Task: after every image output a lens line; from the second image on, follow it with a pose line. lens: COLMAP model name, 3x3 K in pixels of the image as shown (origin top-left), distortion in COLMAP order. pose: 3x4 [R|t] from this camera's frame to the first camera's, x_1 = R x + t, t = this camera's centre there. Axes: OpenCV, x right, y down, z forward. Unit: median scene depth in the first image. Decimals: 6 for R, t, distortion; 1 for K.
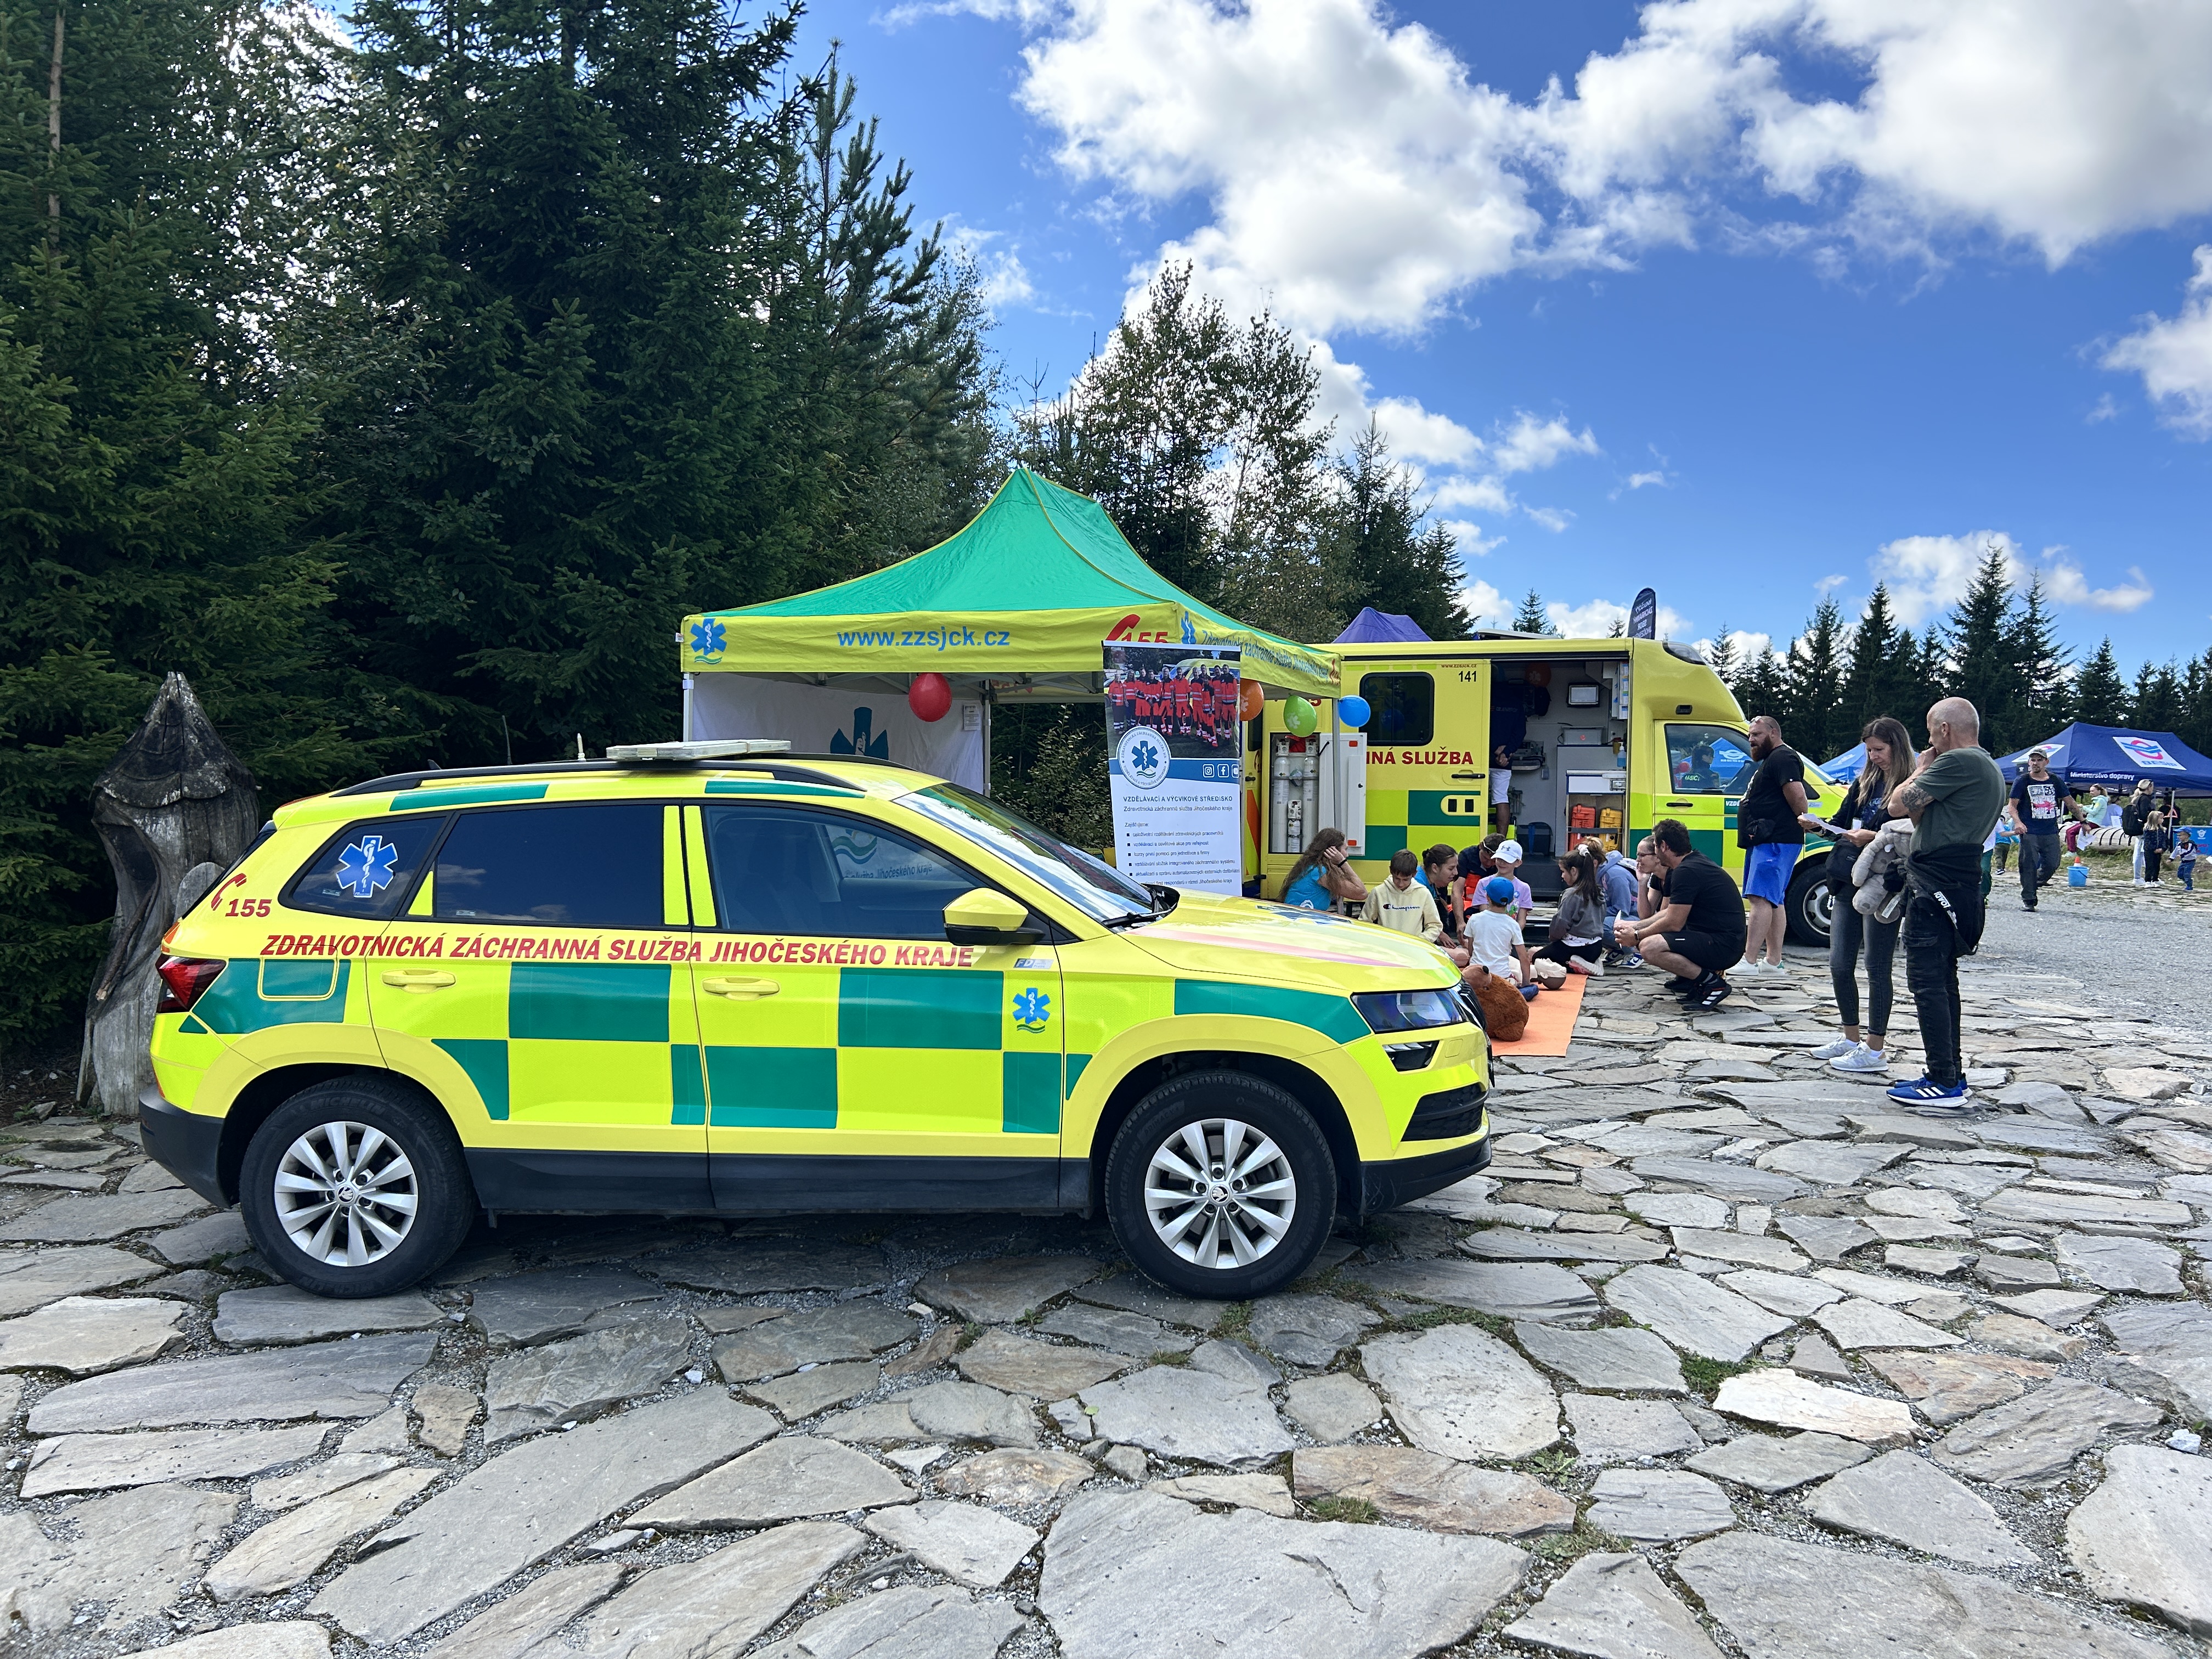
lens RADIAL K [[1665.6, 0, 1102.6], [0, 1665.6, 840.8], [0, 0, 1]] dist [0.049331, -0.057296]
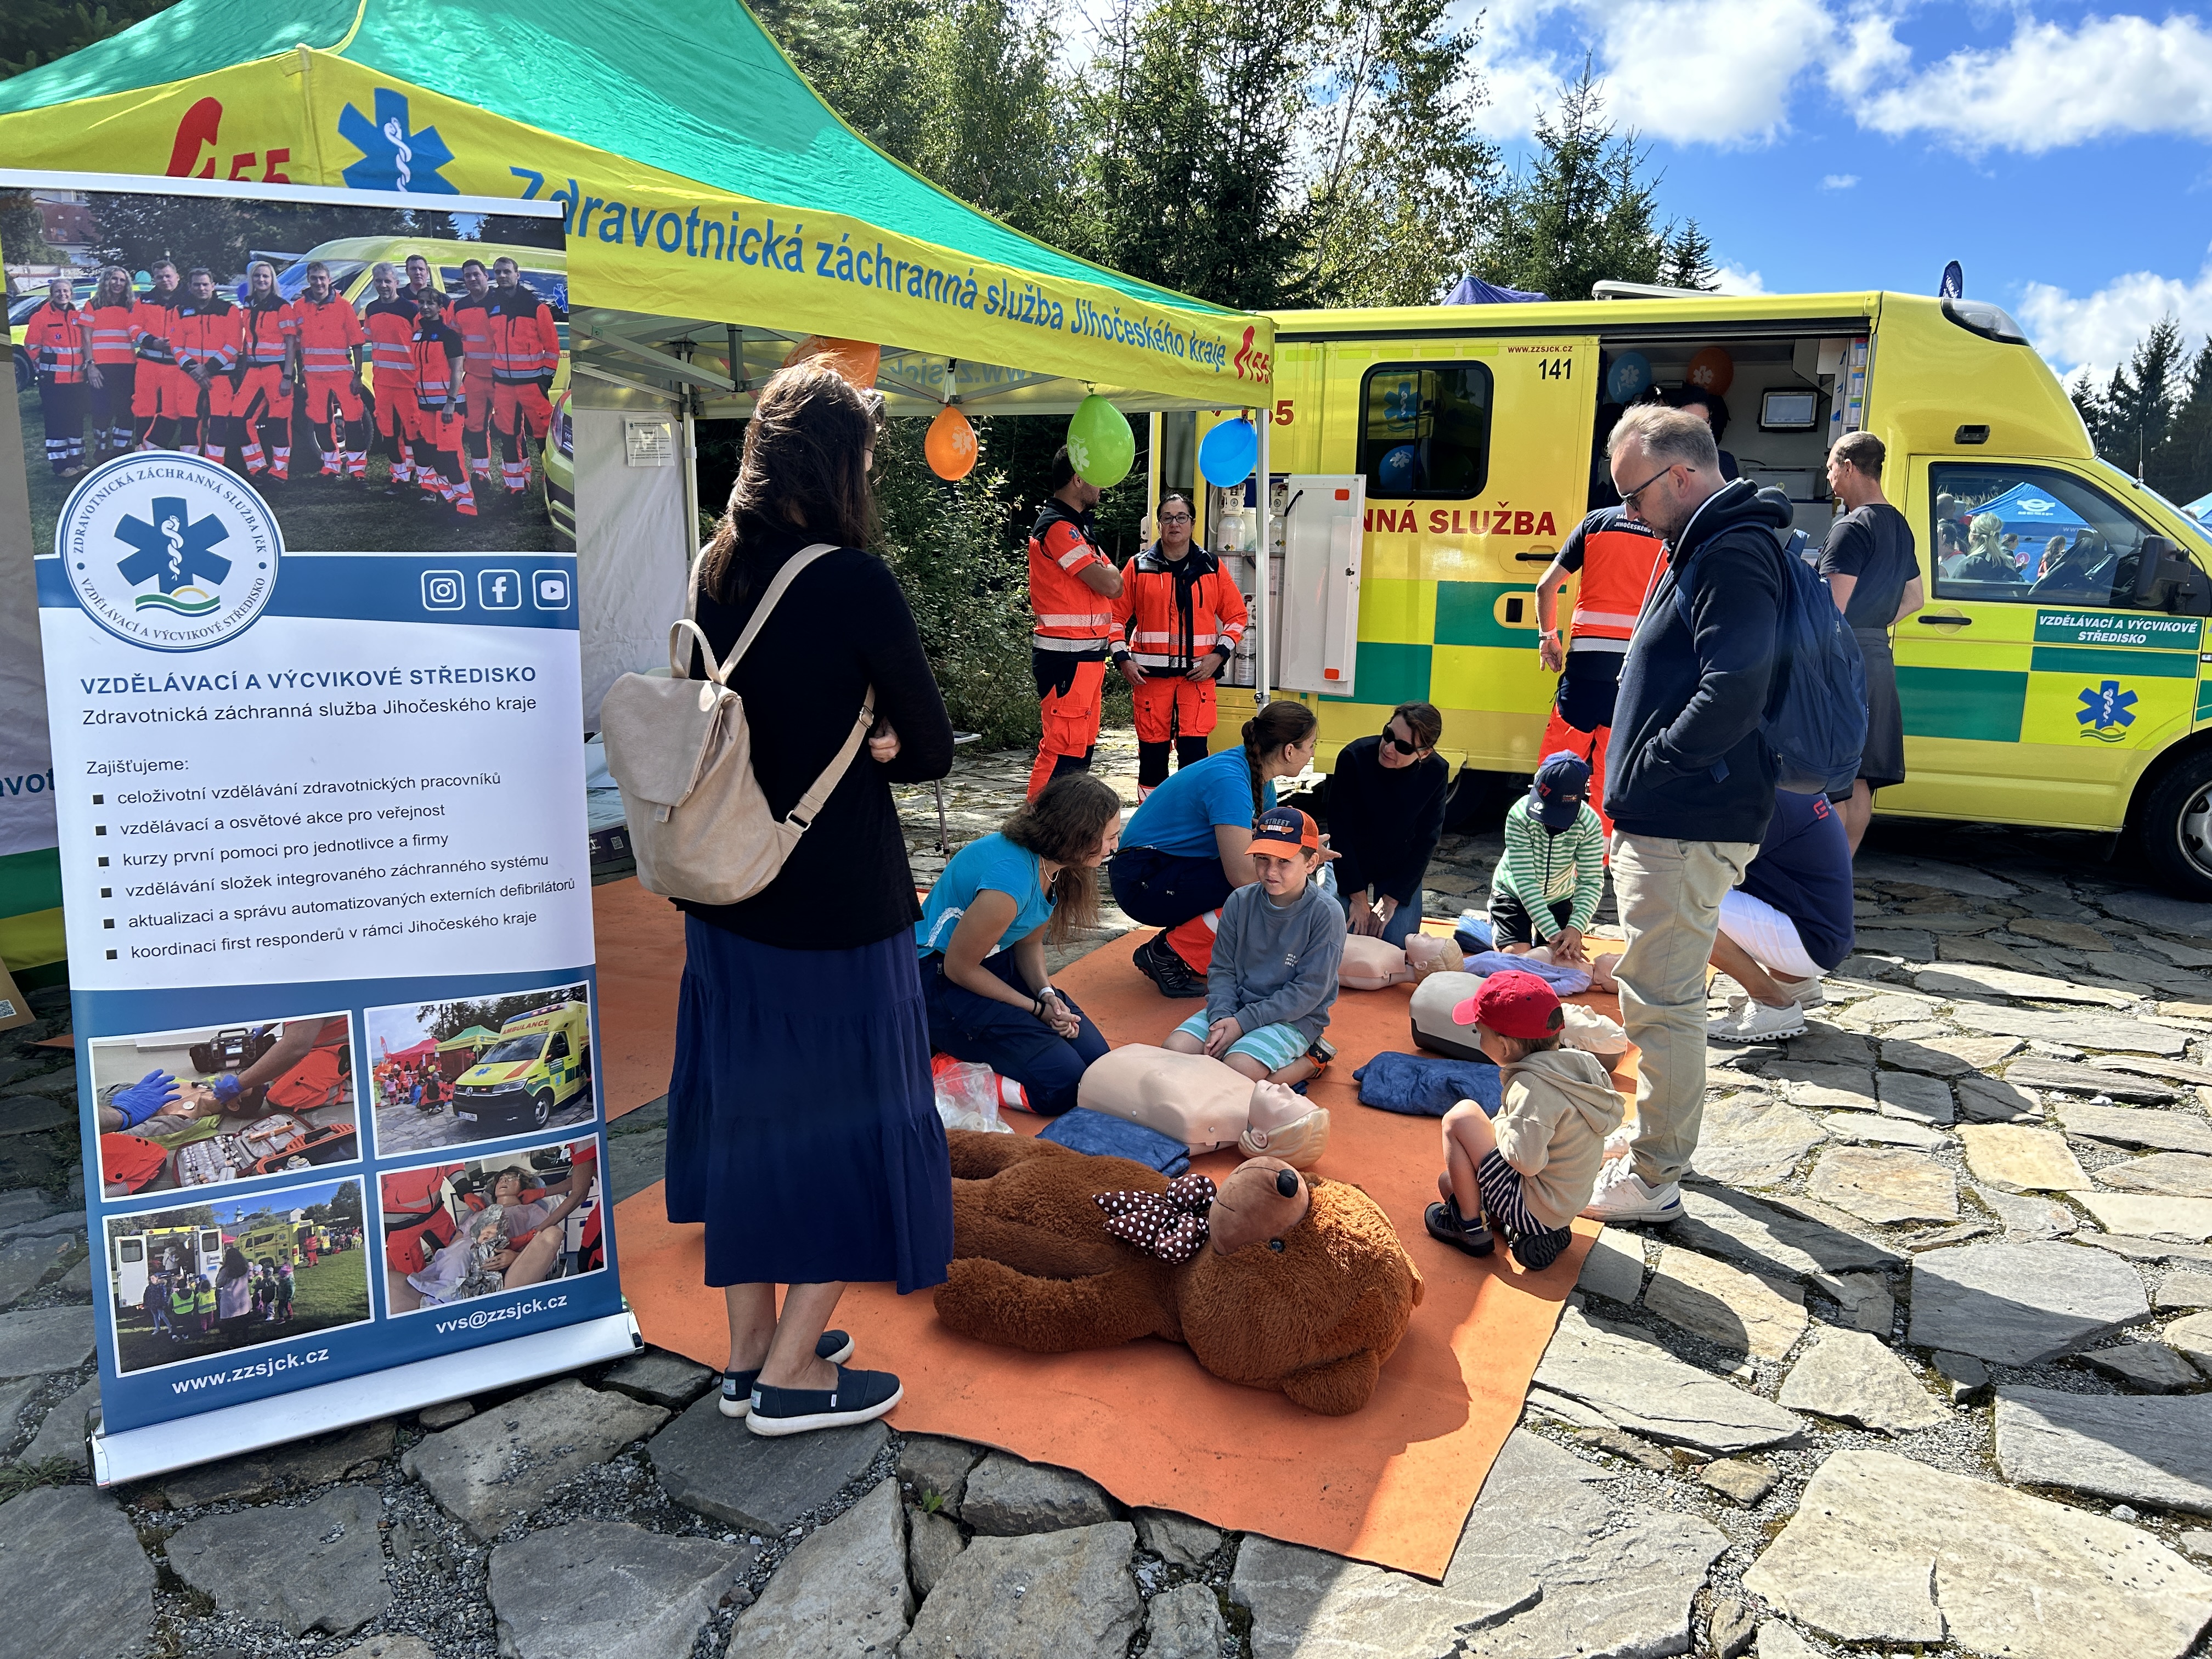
lens RADIAL K [[1666.7, 0, 1105.5], [0, 1666.7, 845.2], [0, 0, 1]] dist [0.057286, -0.066347]
pose [[0.991303, 0.033873, -0.127165, 0.147196], [-0.014079, 0.988058, 0.153437, -0.027999], [0.130844, -0.150313, 0.979942, 0.422164]]
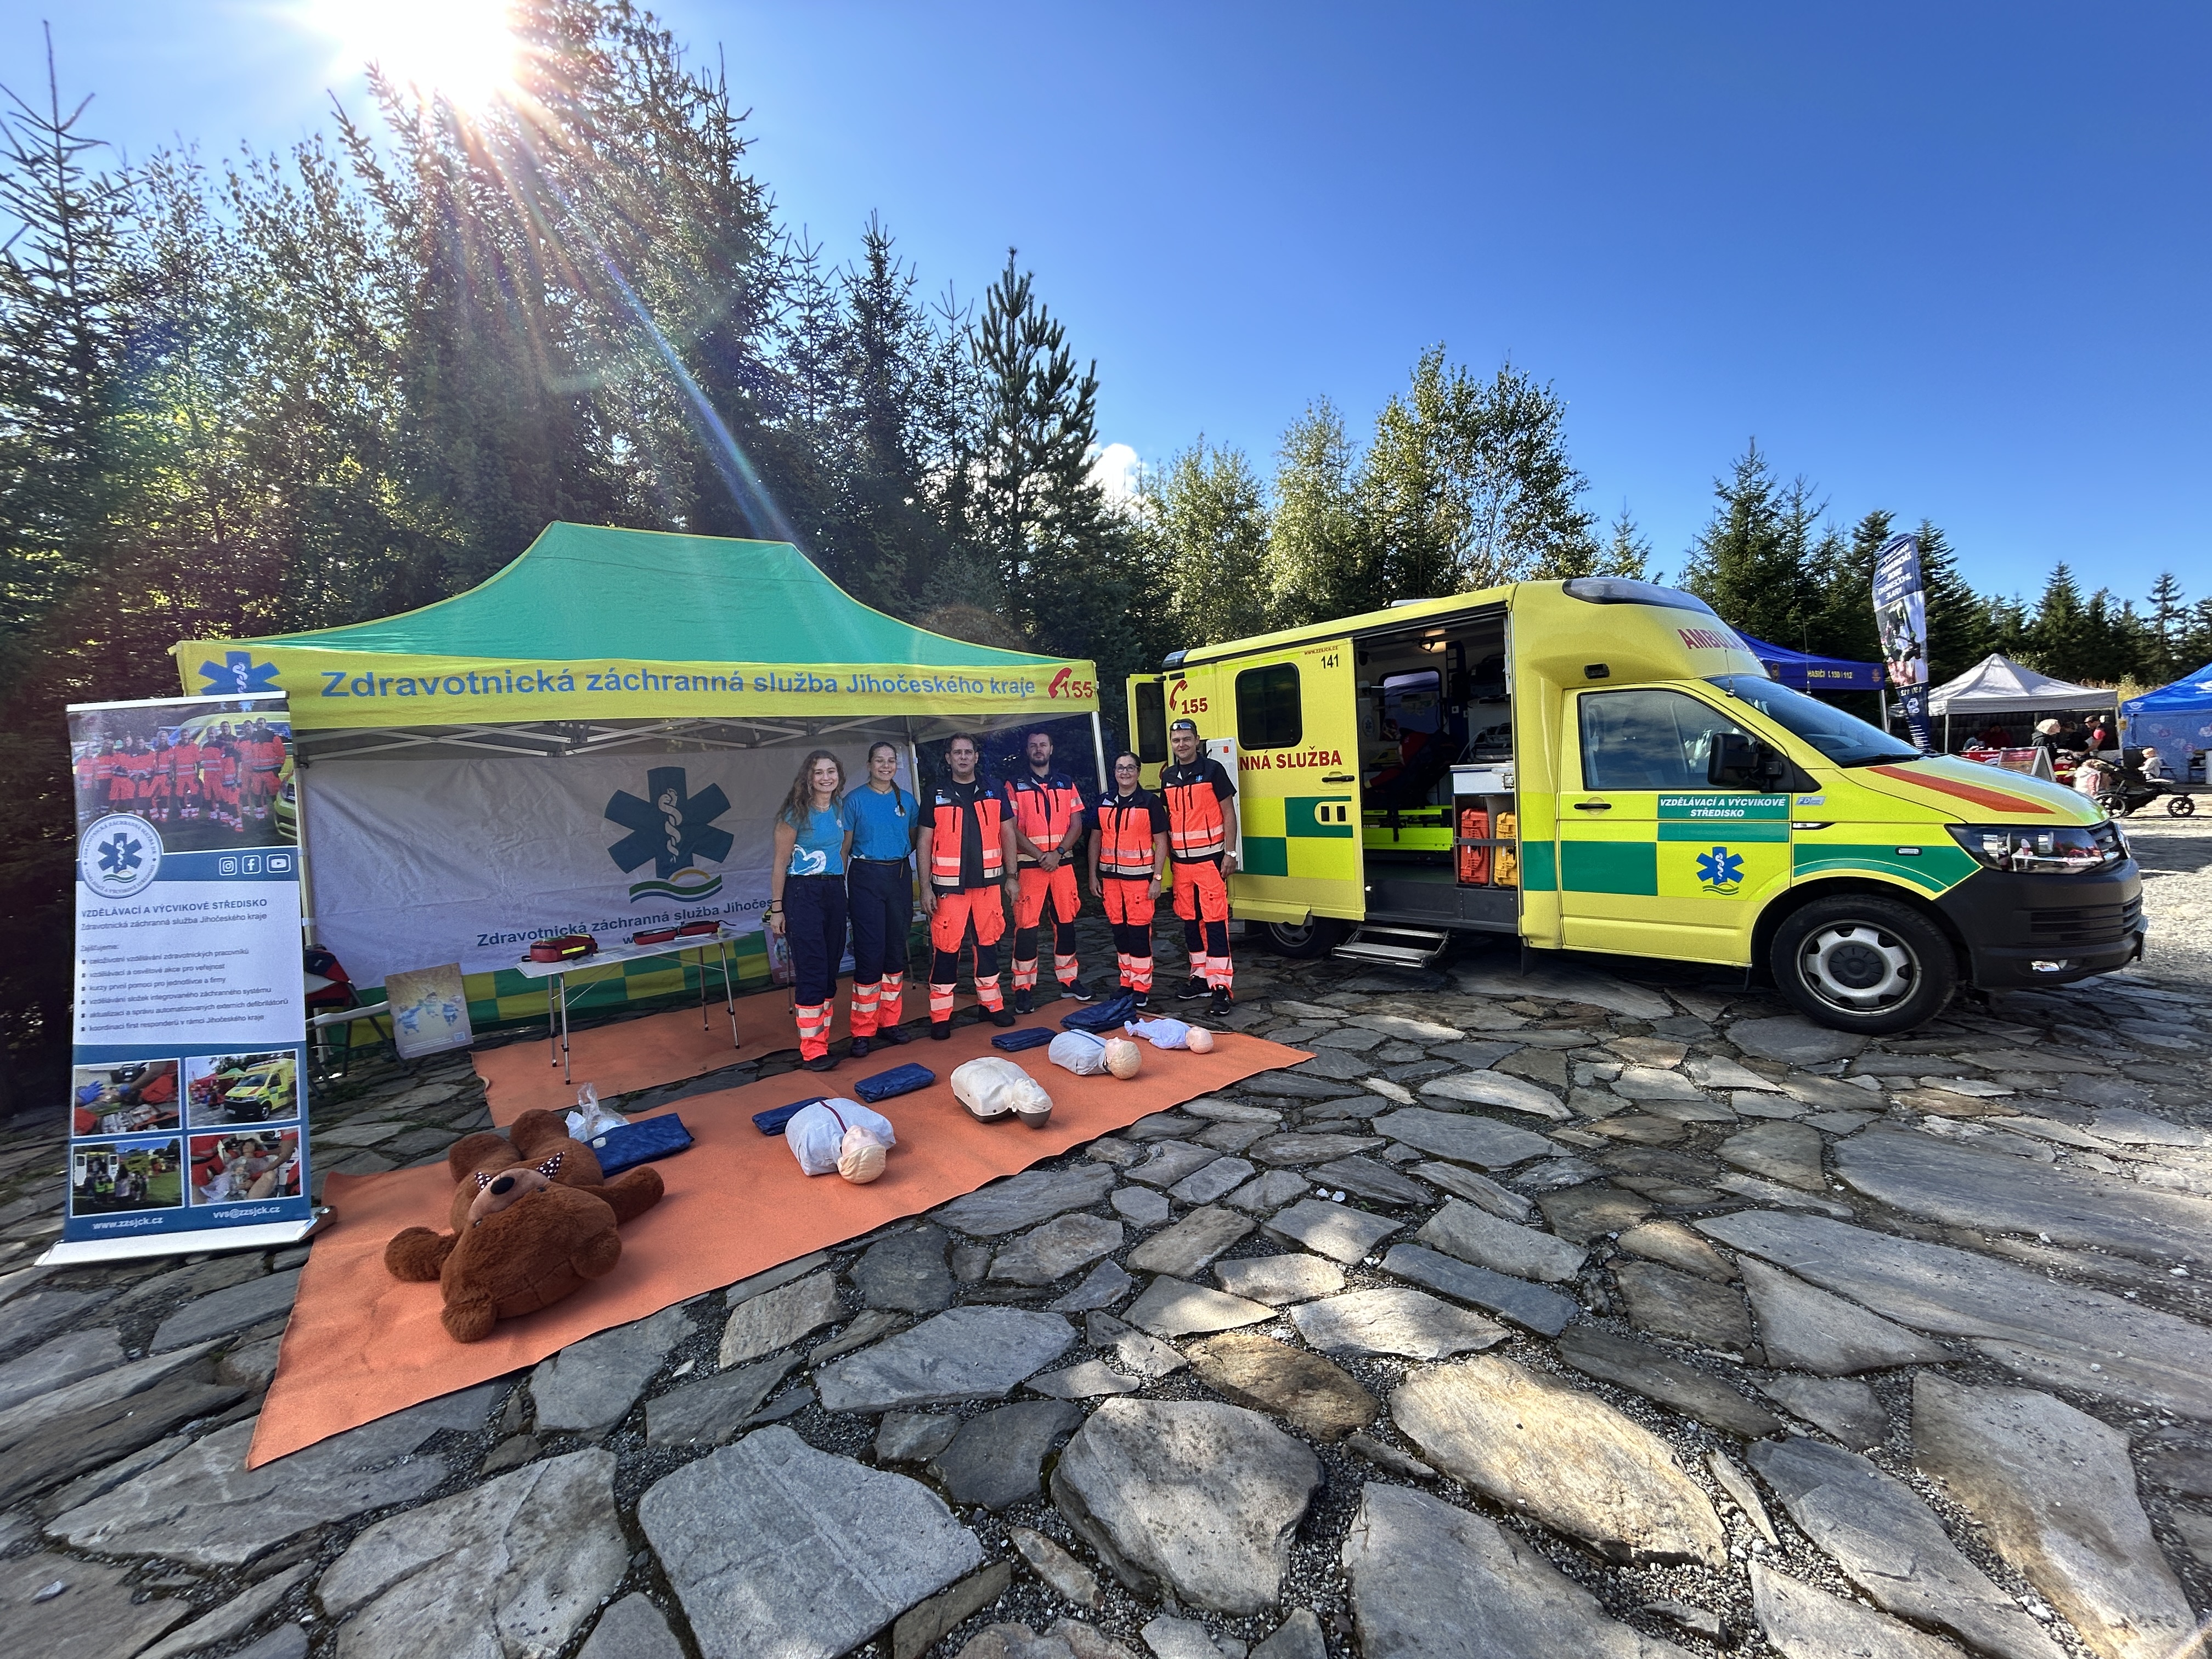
lens RADIAL K [[897.0, 0, 1119.0], [0, 897.0, 815.9], [0, 0, 1]] dist [0.004030, -0.004115]
pose [[0.830132, -0.041925, -0.555989, 0.376704], [0.053517, 0.998556, 0.004609, -0.027827], [0.554993, -0.033581, 0.831177, 0.550474]]
